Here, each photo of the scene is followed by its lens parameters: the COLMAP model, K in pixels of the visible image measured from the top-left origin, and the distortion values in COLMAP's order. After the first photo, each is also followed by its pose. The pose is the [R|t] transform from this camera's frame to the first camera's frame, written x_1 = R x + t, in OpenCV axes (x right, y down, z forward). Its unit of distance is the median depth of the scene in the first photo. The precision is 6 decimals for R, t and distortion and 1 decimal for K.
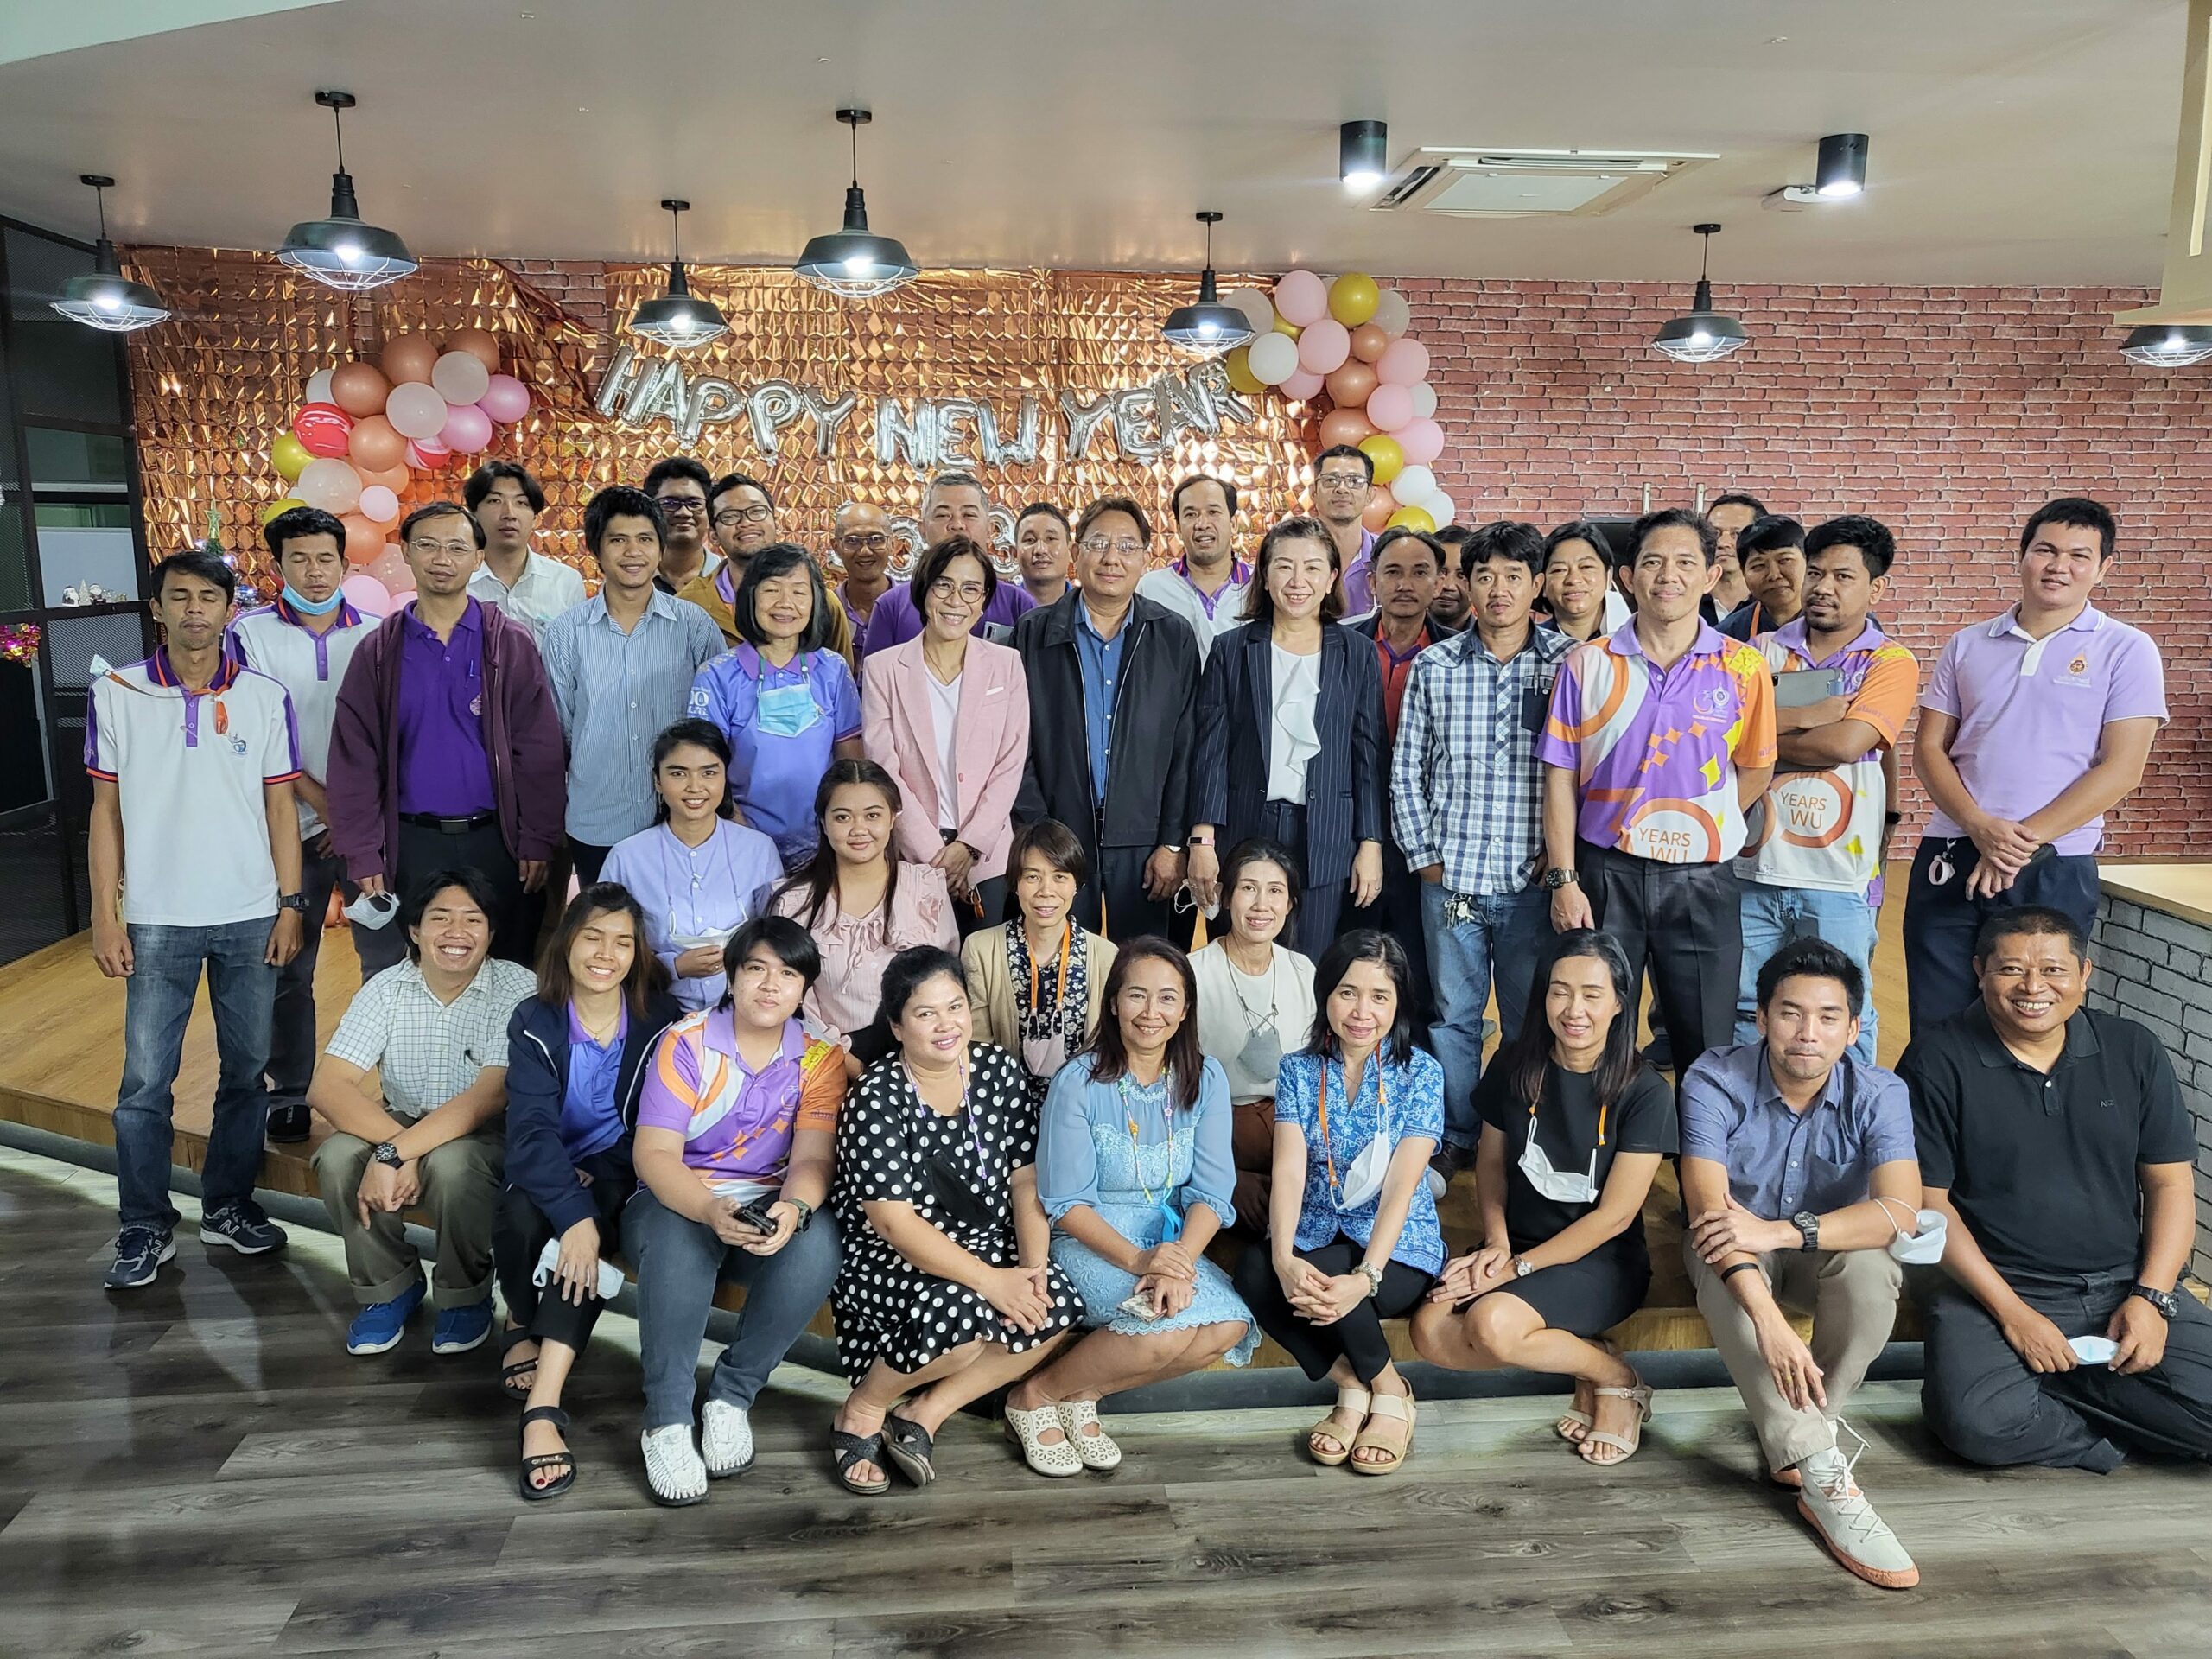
lens RADIAL K [[1745.6, 0, 1112.7], [0, 1745.6, 823.3], [0, 0, 1]] dist [-0.027092, 0.086267]
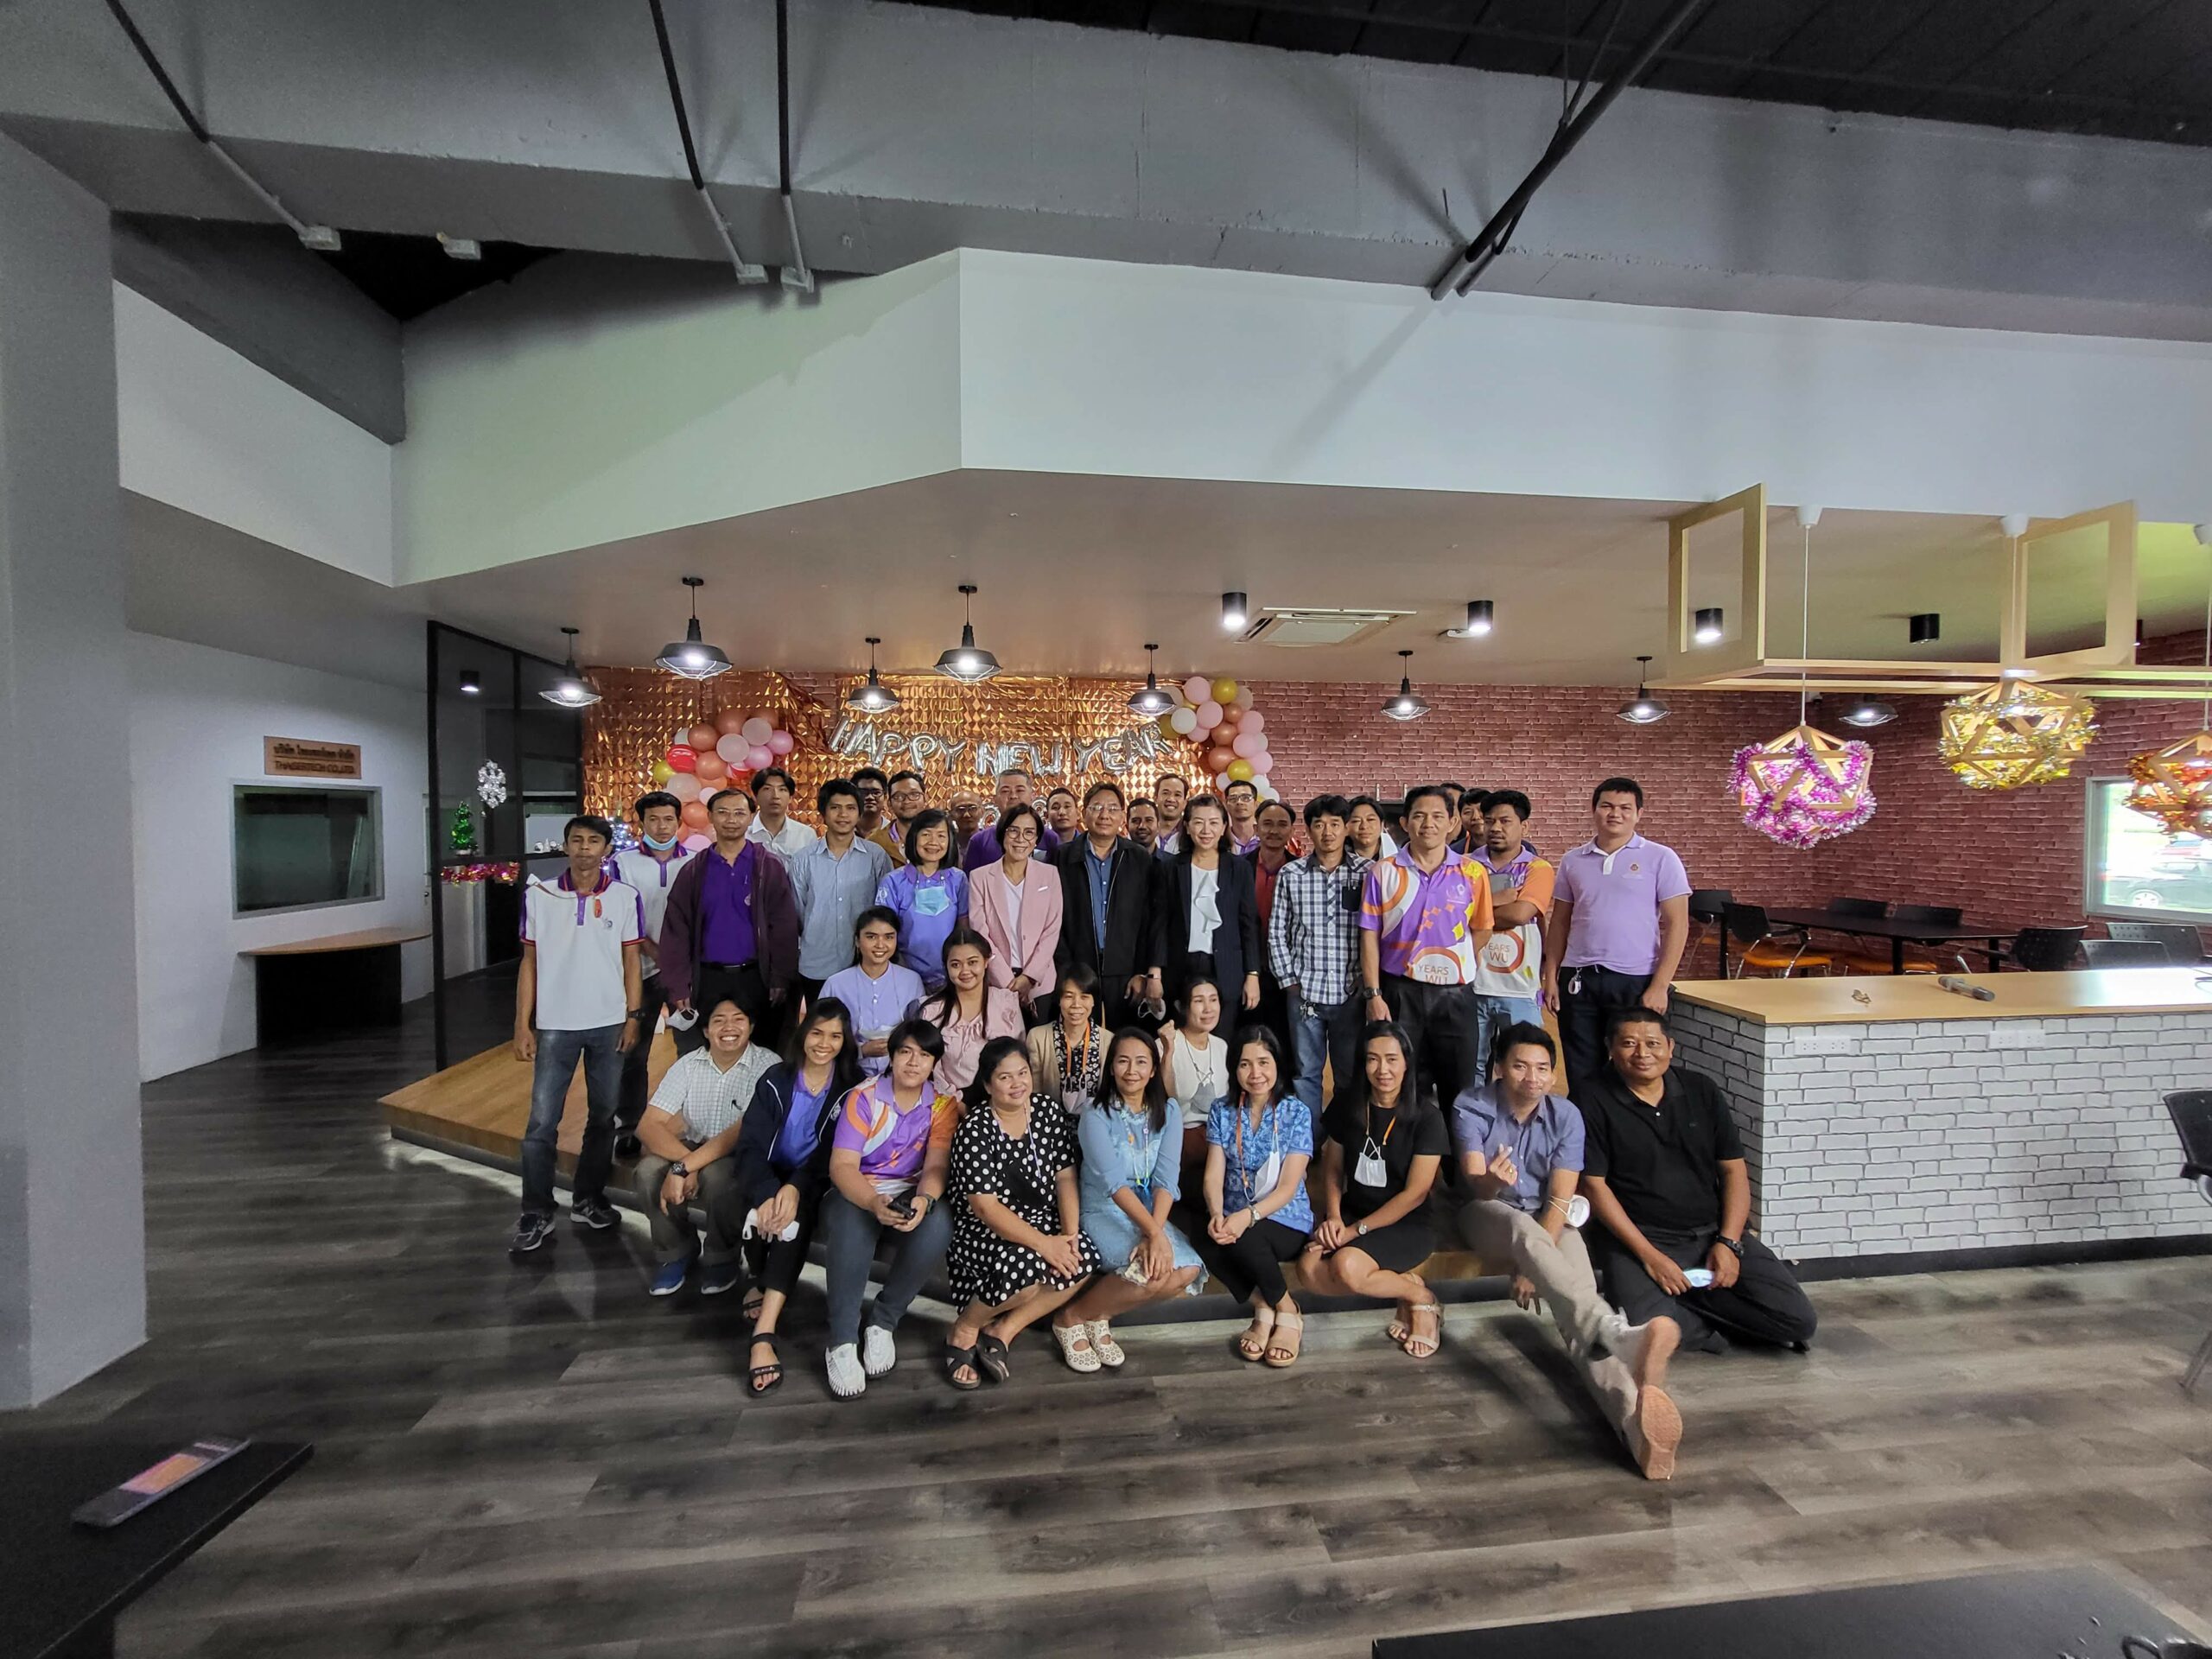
lens RADIAL K [[881.9, 0, 1113.4], [0, 881.9, 838.7], [0, 0, 1]] dist [0.005552, -0.000270]
pose [[0.999684, -0.007224, 0.024085, -0.017514], [0.010607, 0.989604, -0.143430, 0.003280], [-0.022799, 0.143640, 0.989367, 0.097194]]
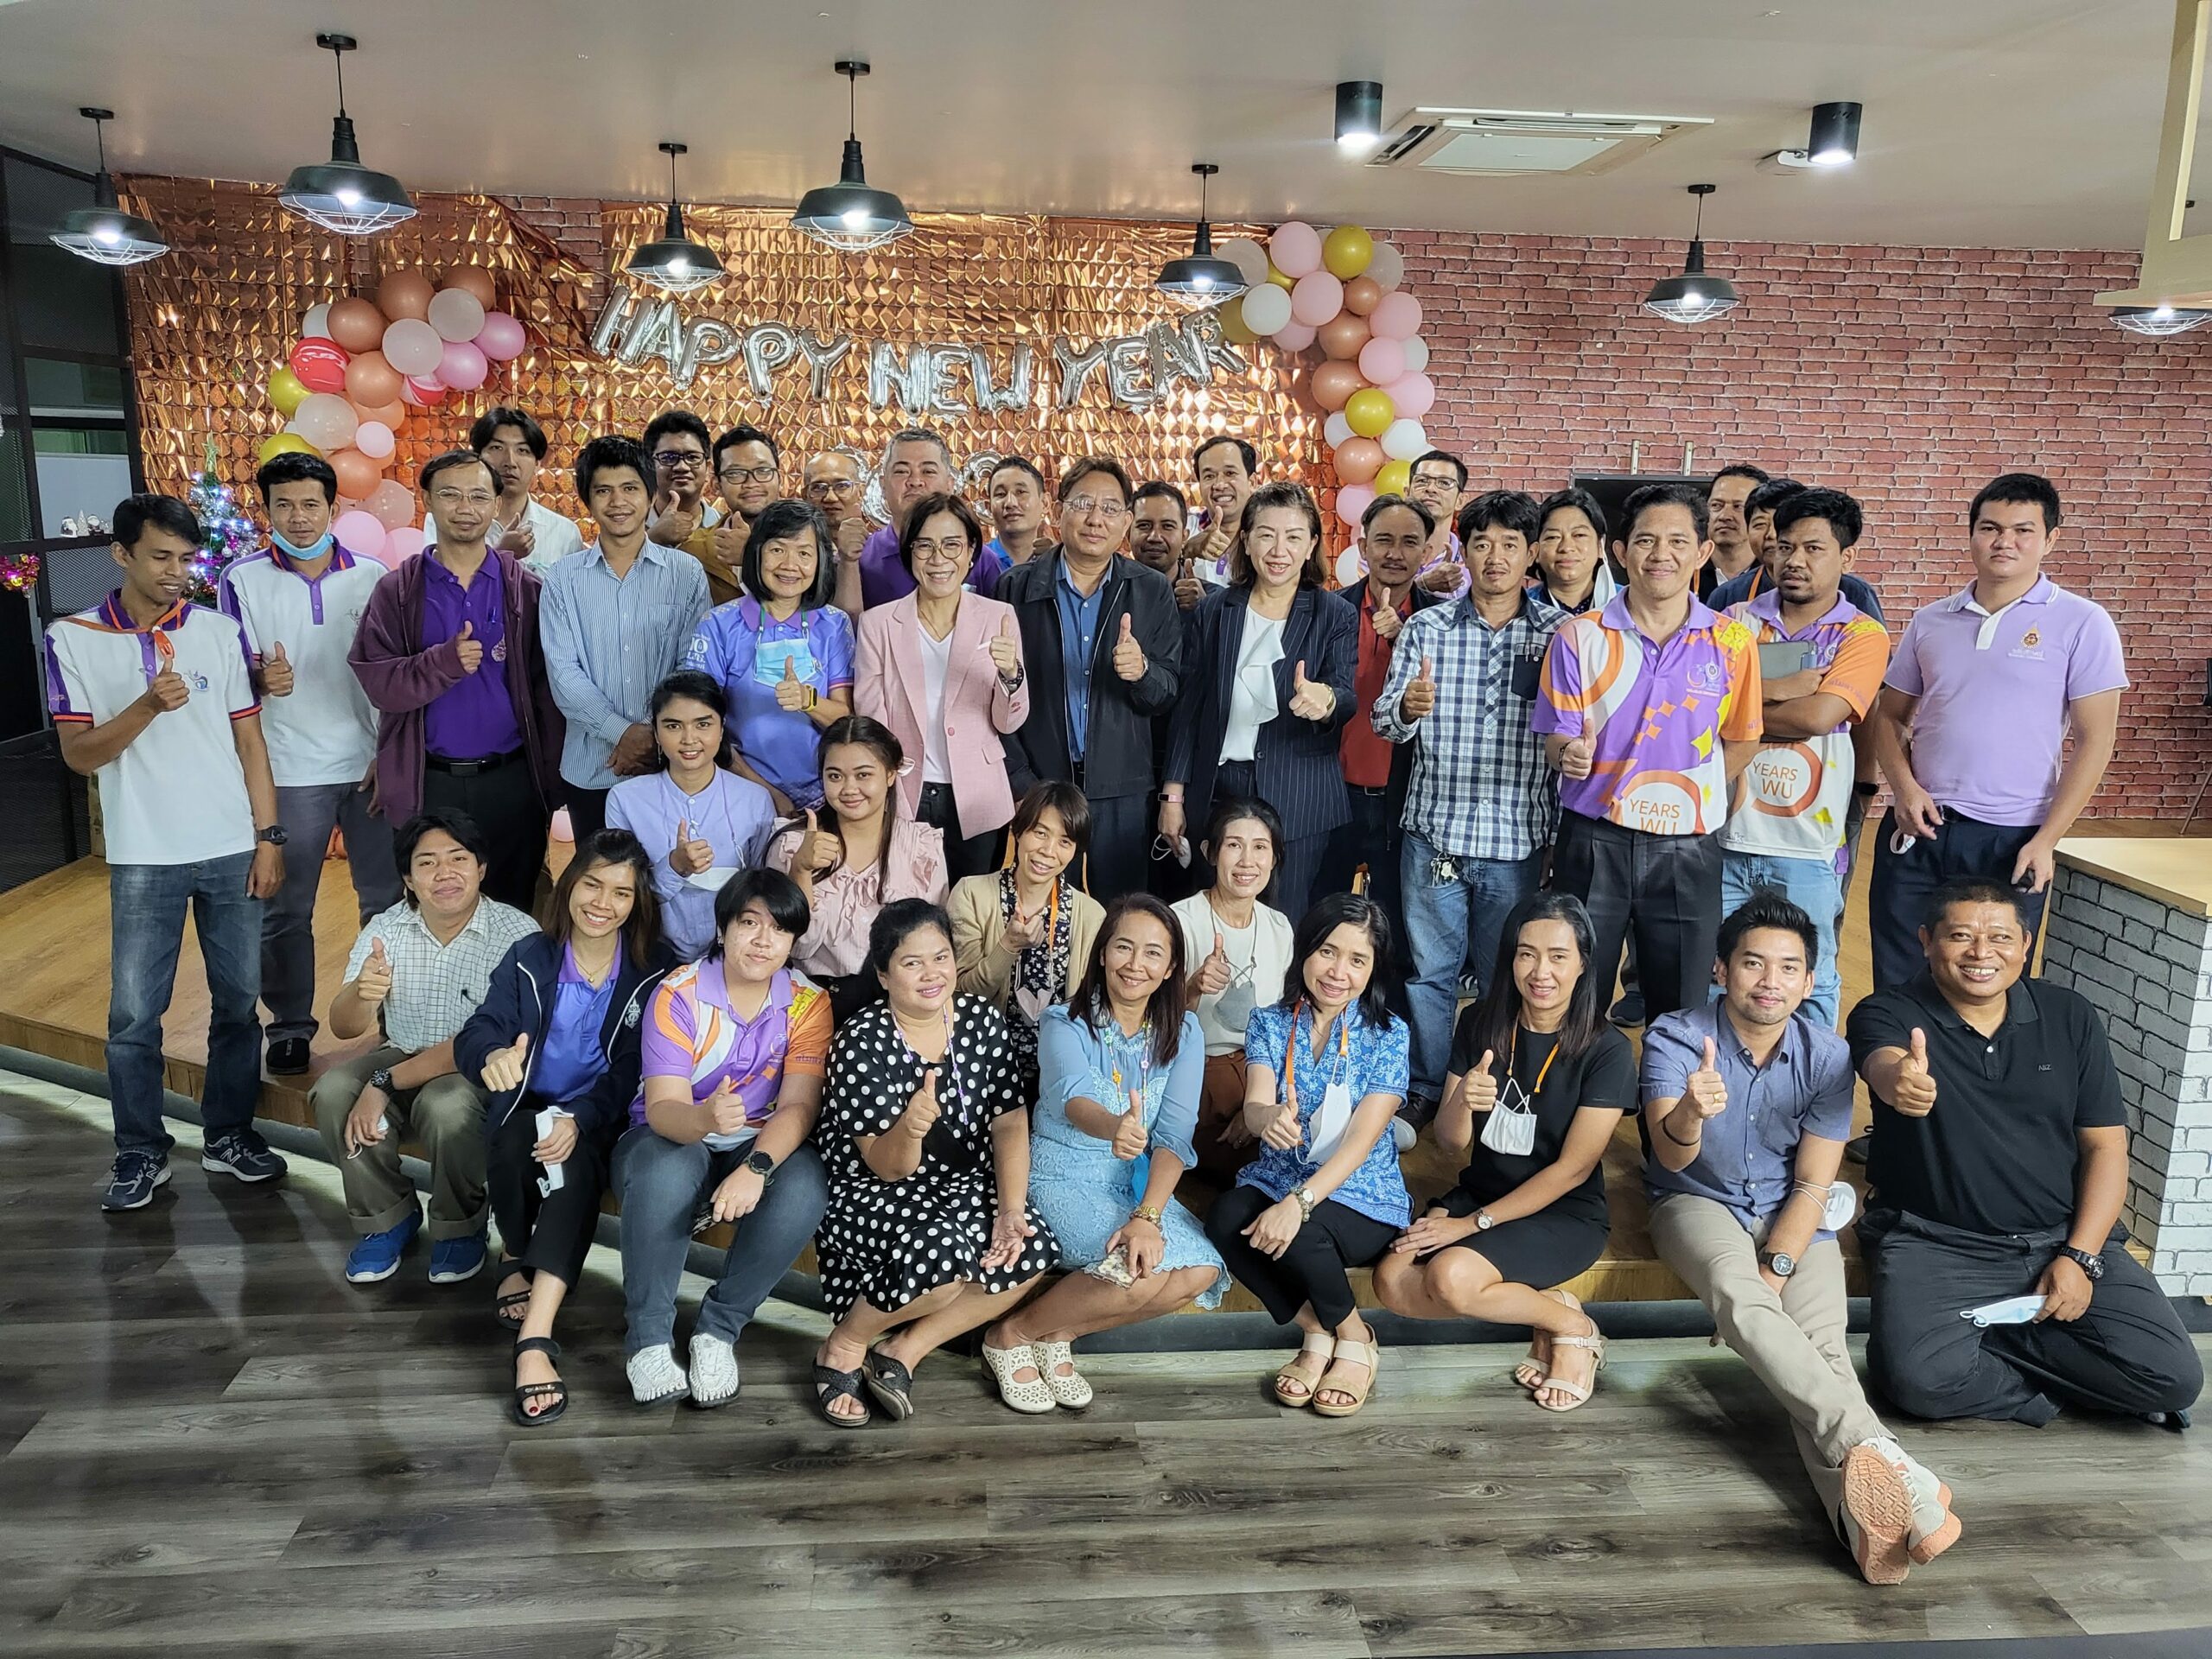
lens RADIAL K [[1745.6, 0, 1099.5], [0, 1745.6, 810.7], [0, 0, 1]] dist [-0.027092, 0.086267]
pose [[0.999836, 0.018131, 0.000106, 0.001786], [-0.018126, 0.999377, 0.030297, -0.012569], [0.000444, -0.030294, 0.999541, -0.020985]]
